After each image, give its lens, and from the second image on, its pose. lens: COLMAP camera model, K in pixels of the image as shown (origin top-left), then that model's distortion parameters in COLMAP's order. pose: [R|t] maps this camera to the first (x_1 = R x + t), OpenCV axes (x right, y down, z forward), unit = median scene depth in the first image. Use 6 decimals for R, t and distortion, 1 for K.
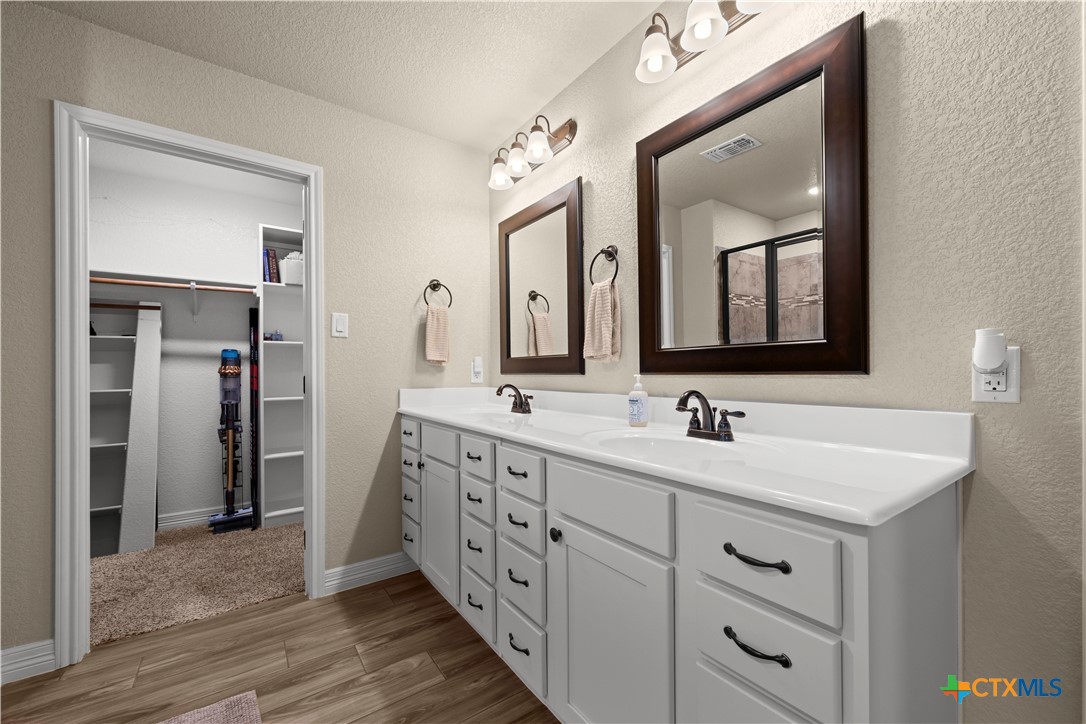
lens RADIAL K [[434.2, 0, 527.3], [0, 434.2, 371.8], [0, 0, 1]] dist [-0.000756, 0.000320]
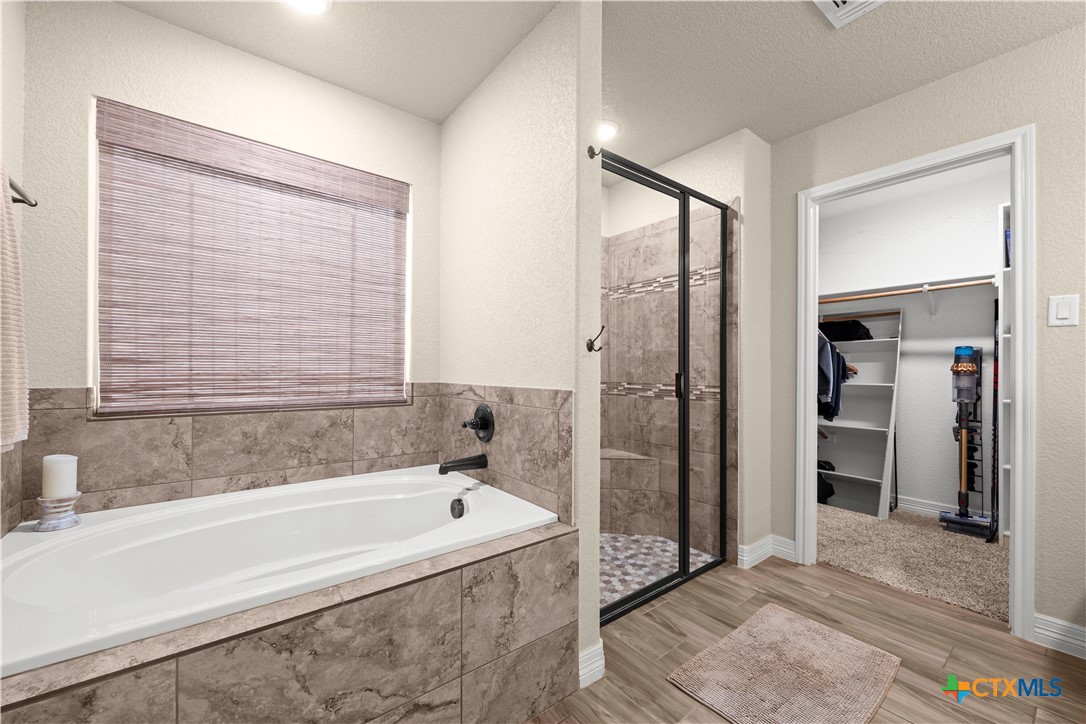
lens RADIAL K [[434.2, 0, 546.2], [0, 434.2, 365.0], [0, 0, 1]] dist [-0.000756, 0.000320]
pose [[0.038147, -0.004551, -0.999262, 0.315216], [-0.003769, 0.999982, -0.004699, -0.002631], [0.999265, 0.003945, 0.038129, 0.040356]]
